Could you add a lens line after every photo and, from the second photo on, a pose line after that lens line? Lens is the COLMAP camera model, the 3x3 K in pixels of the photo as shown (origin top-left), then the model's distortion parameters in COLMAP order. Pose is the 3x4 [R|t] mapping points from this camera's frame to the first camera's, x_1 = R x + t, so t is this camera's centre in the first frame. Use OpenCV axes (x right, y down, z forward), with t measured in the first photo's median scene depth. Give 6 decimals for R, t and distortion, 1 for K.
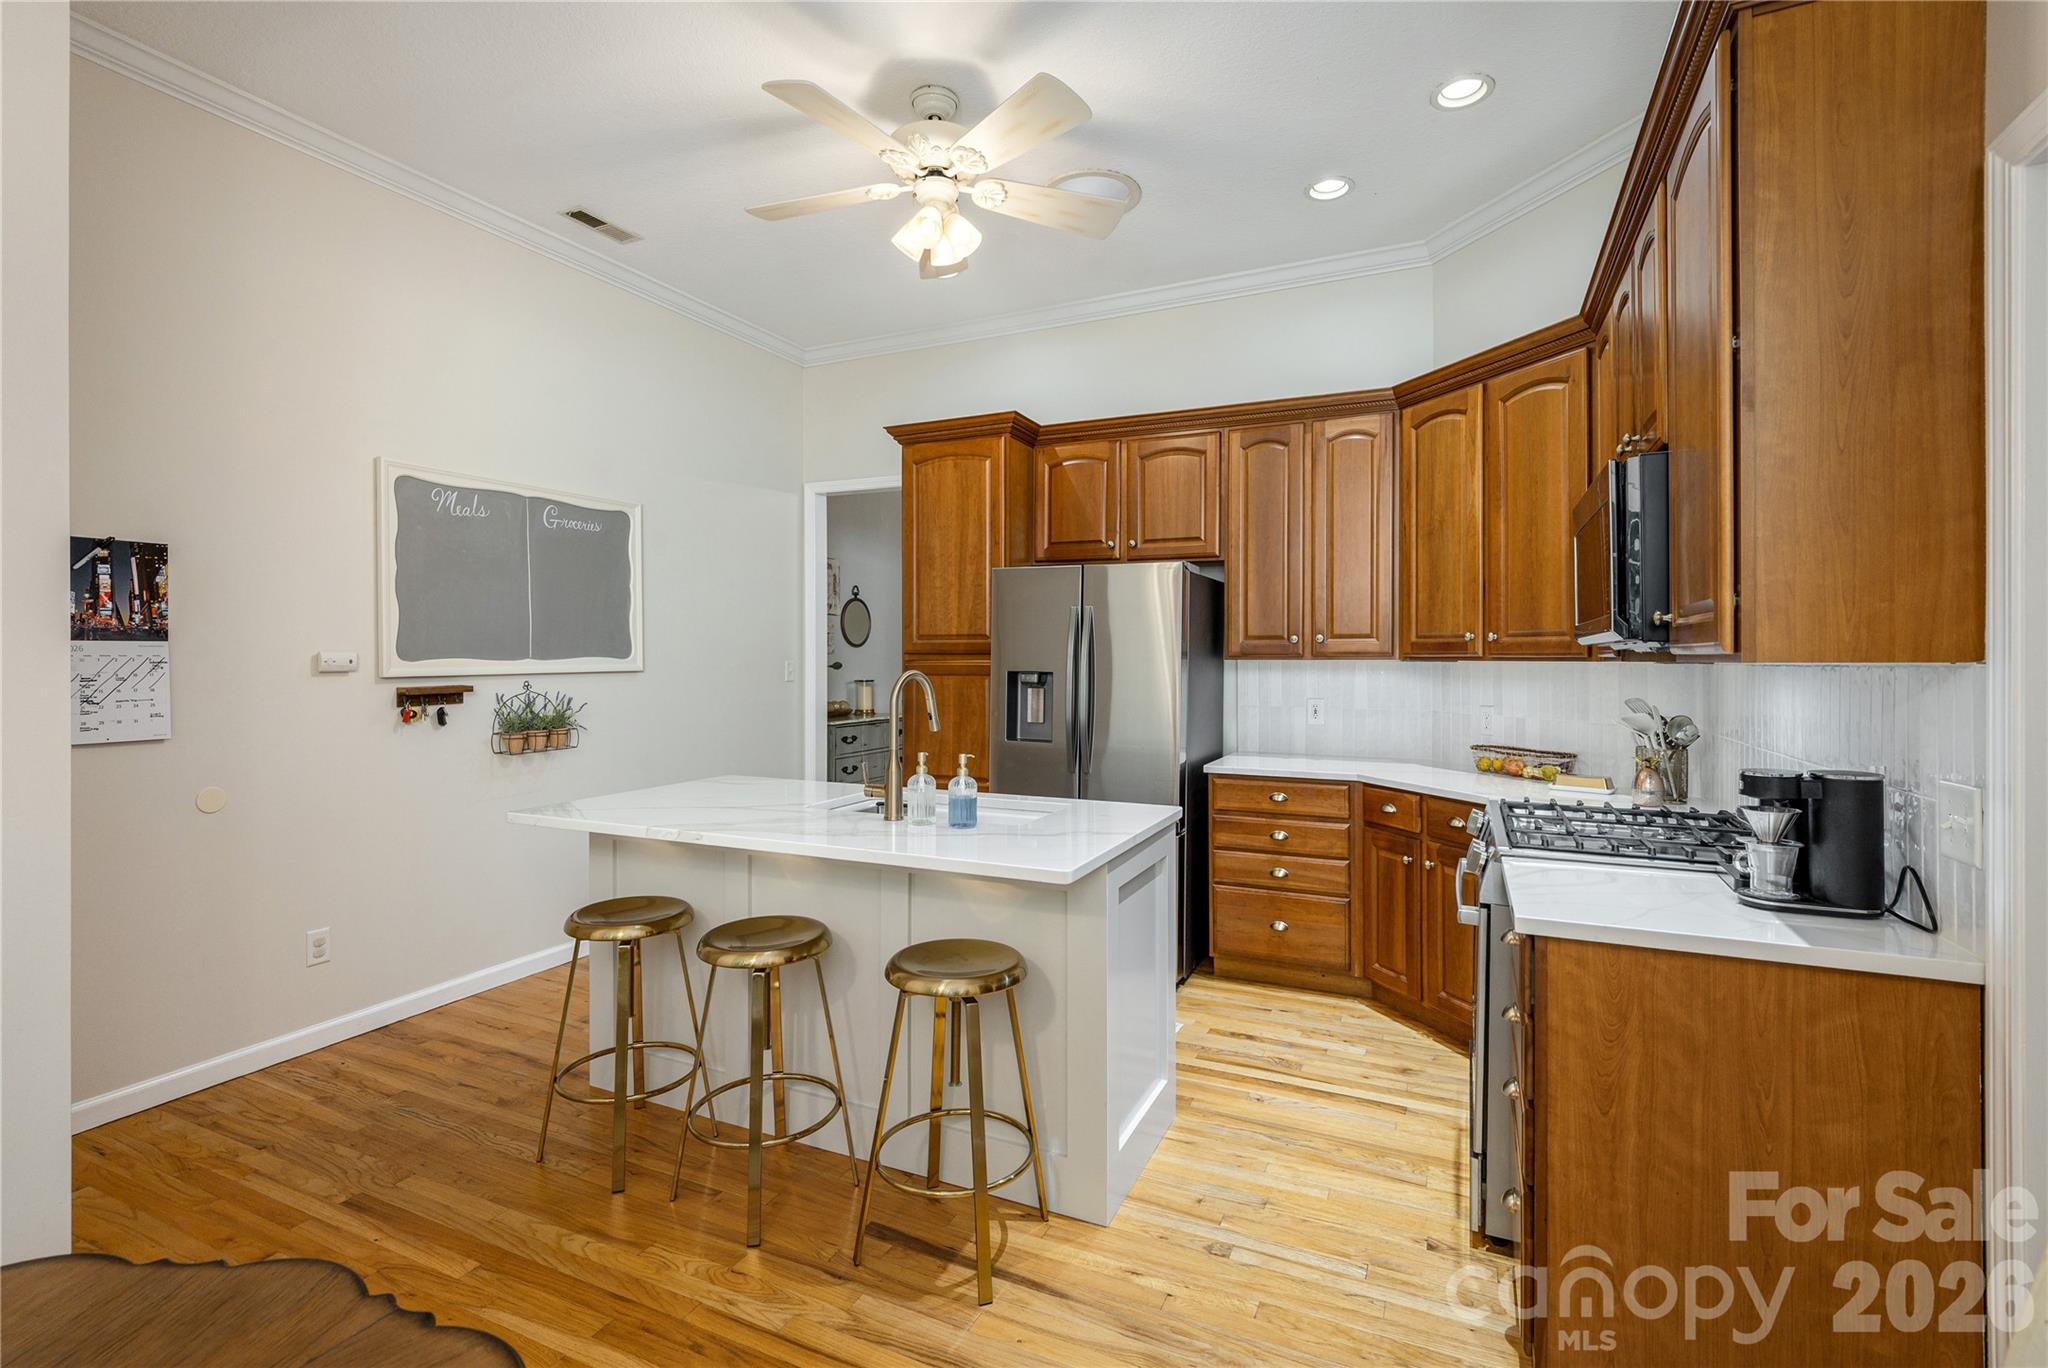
lens RADIAL K [[878.0, 0, 990.5], [0, 878.0, 652.0], [0, 0, 1]] dist [0.003909, -0.000513]
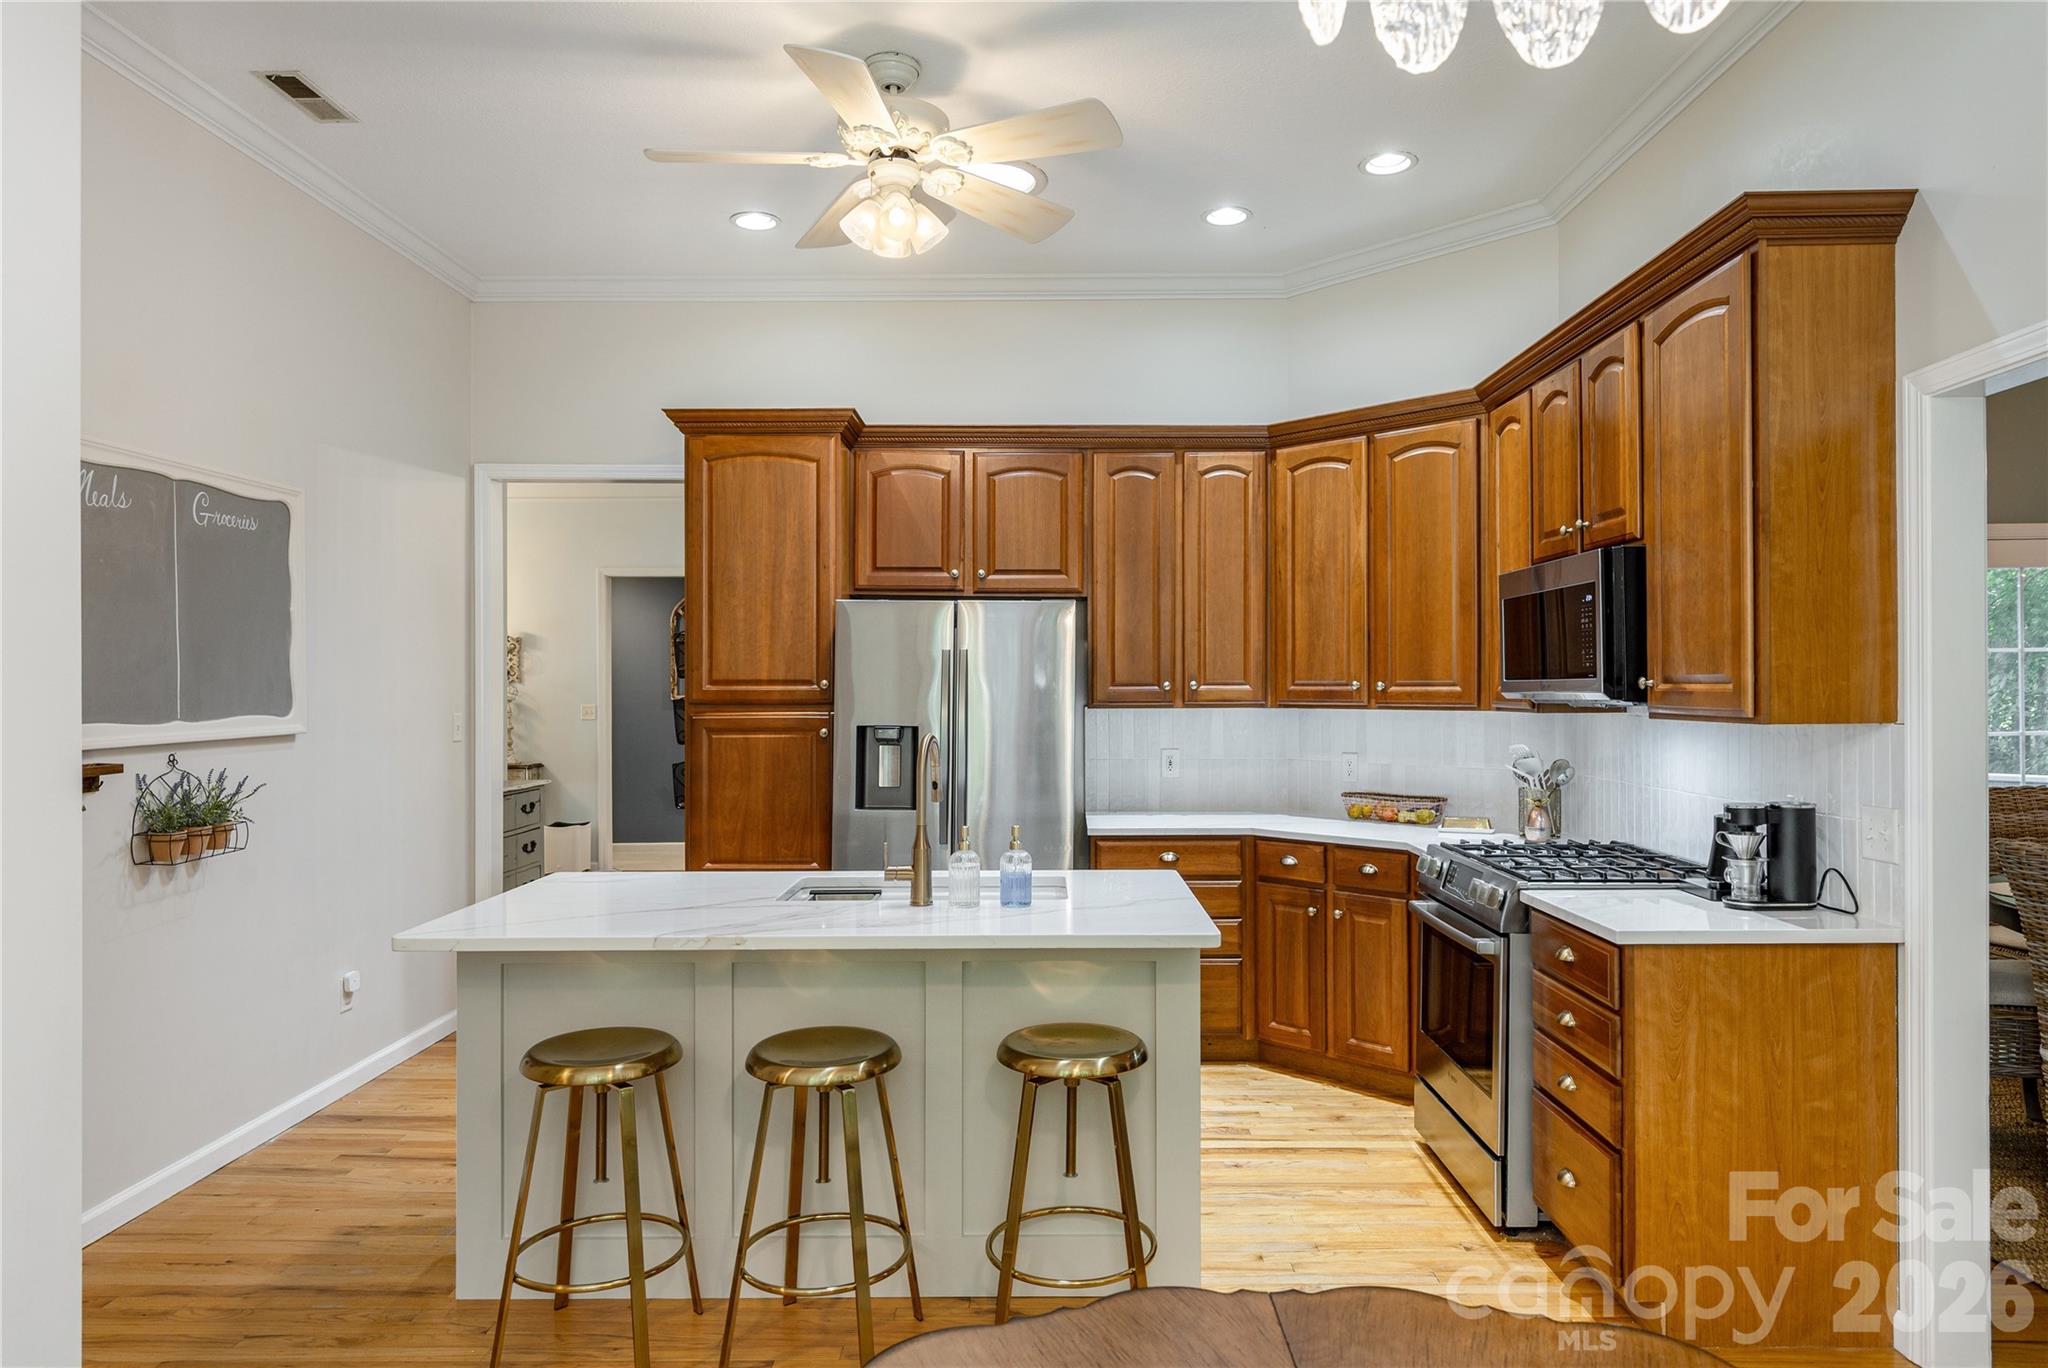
lens RADIAL K [[1144.7, 0, 1025.9], [0, 1144.7, 682.1], [0, 0, 1]] dist [0.004694, 0.000715]
pose [[0.922995, -0.002973, 0.384801, -0.332023], [0.004524, 0.999985, -0.003125, -0.020082], [-0.384785, 0.004625, 0.922994, -0.071074]]
